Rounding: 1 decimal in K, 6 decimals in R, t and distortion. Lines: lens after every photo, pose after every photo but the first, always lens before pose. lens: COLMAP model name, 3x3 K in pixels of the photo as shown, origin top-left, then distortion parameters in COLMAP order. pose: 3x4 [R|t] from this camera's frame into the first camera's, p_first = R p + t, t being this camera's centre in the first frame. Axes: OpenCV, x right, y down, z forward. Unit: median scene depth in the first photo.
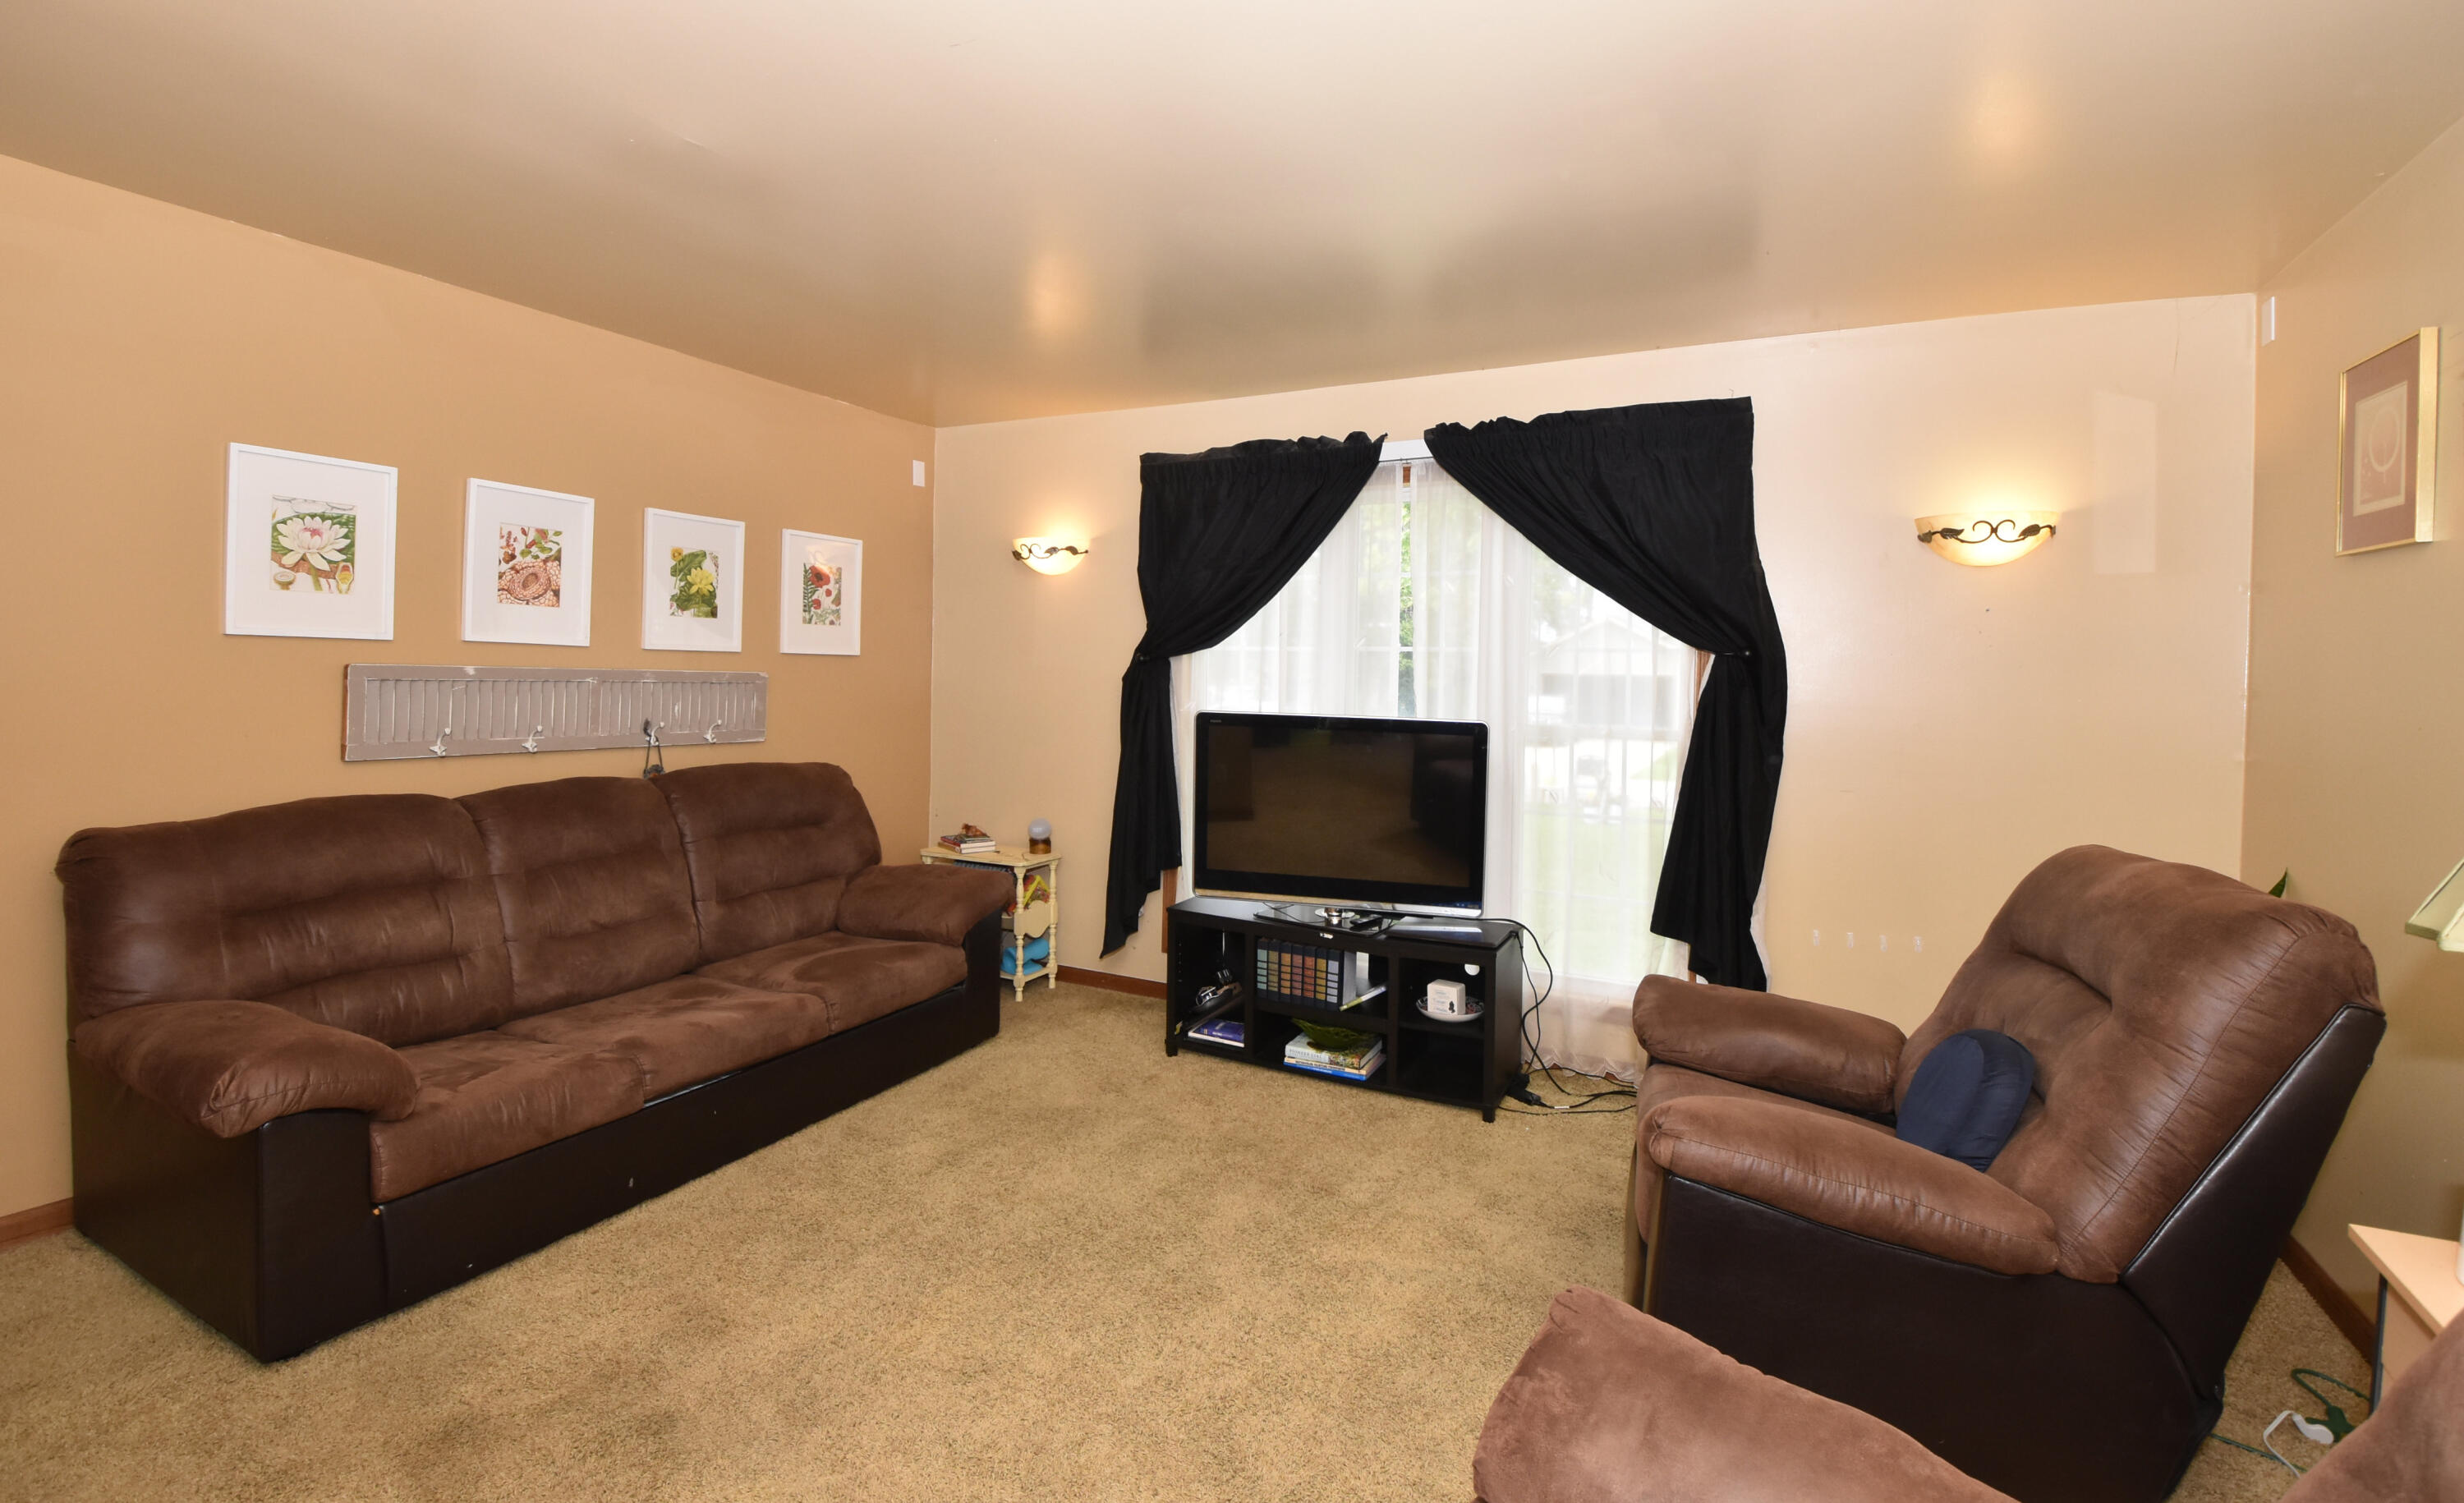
lens RADIAL K [[1090.7, 0, 1191.8], [0, 1090.7, 694.8], [0, 0, 1]] dist [-0.000149, -0.019735]
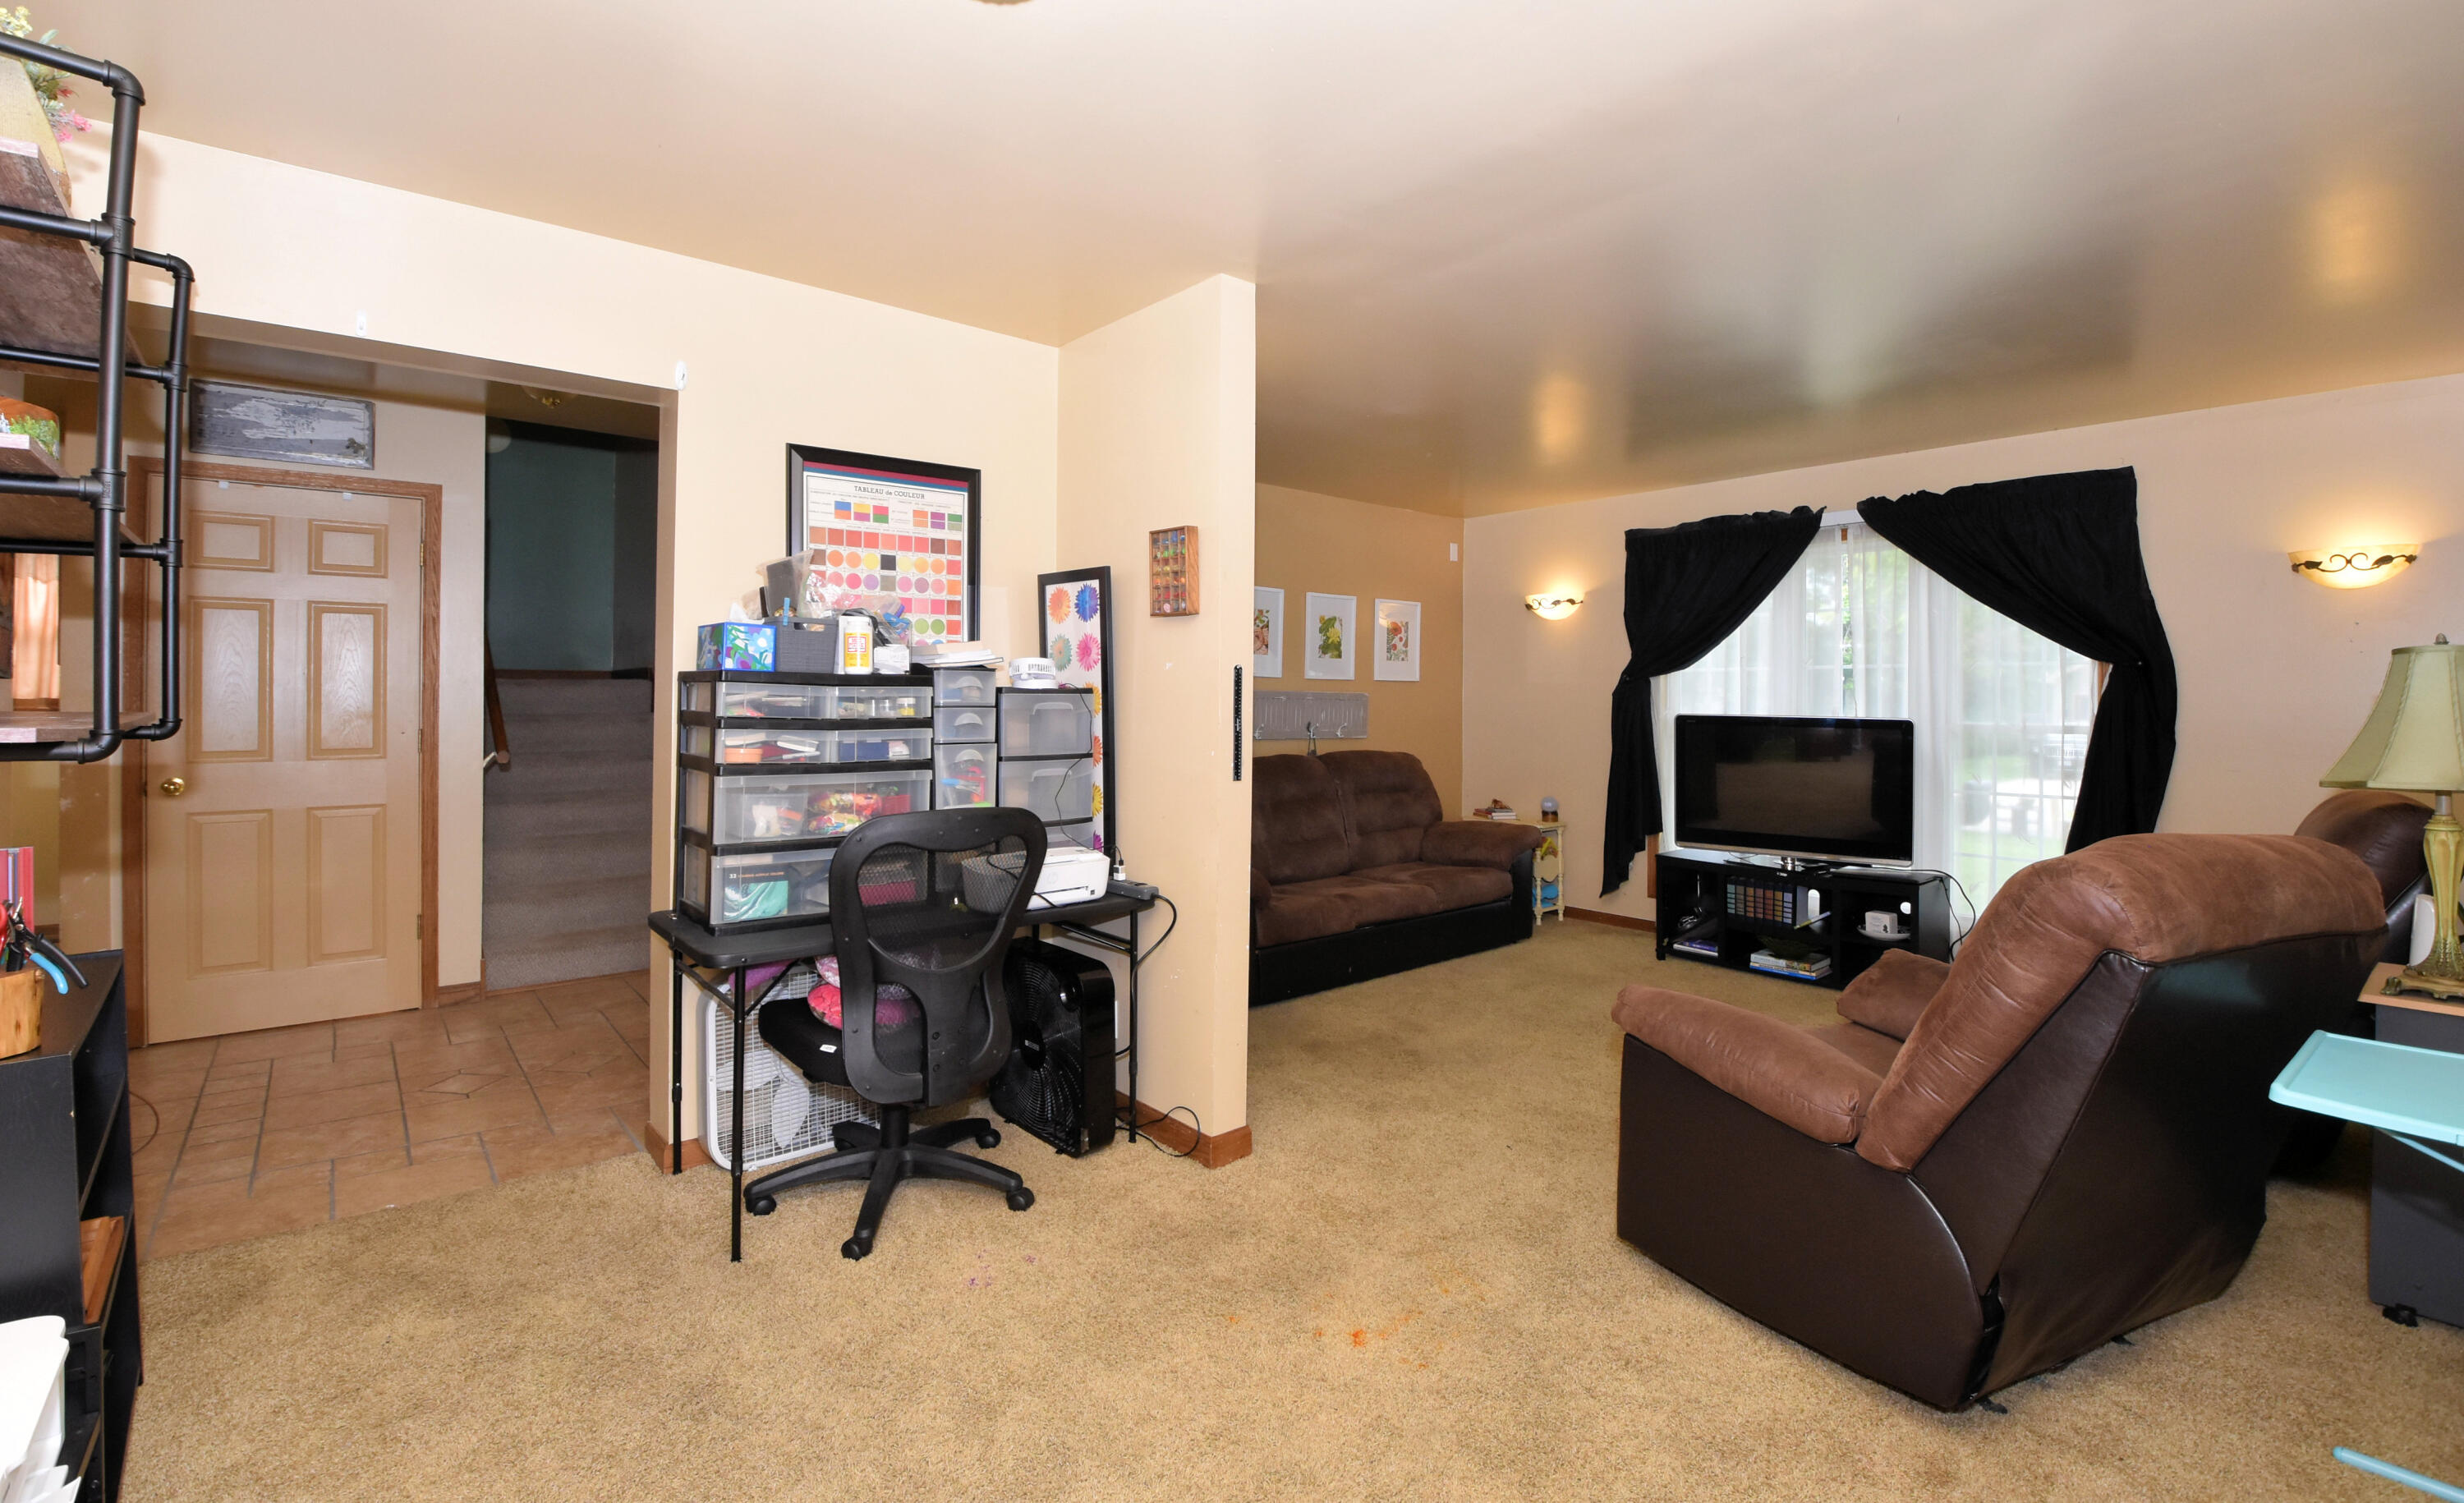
lens RADIAL K [[1090.7, 0, 1191.8], [0, 1090.7, 694.8], [0, 0, 1]] dist [-0.000149, -0.019735]
pose [[0.926876, -0.016924, -0.374987, -0.045865], [0.006293, 0.999543, -0.029556, 0.026576], [0.375316, 0.025035, 0.926559, -0.527569]]
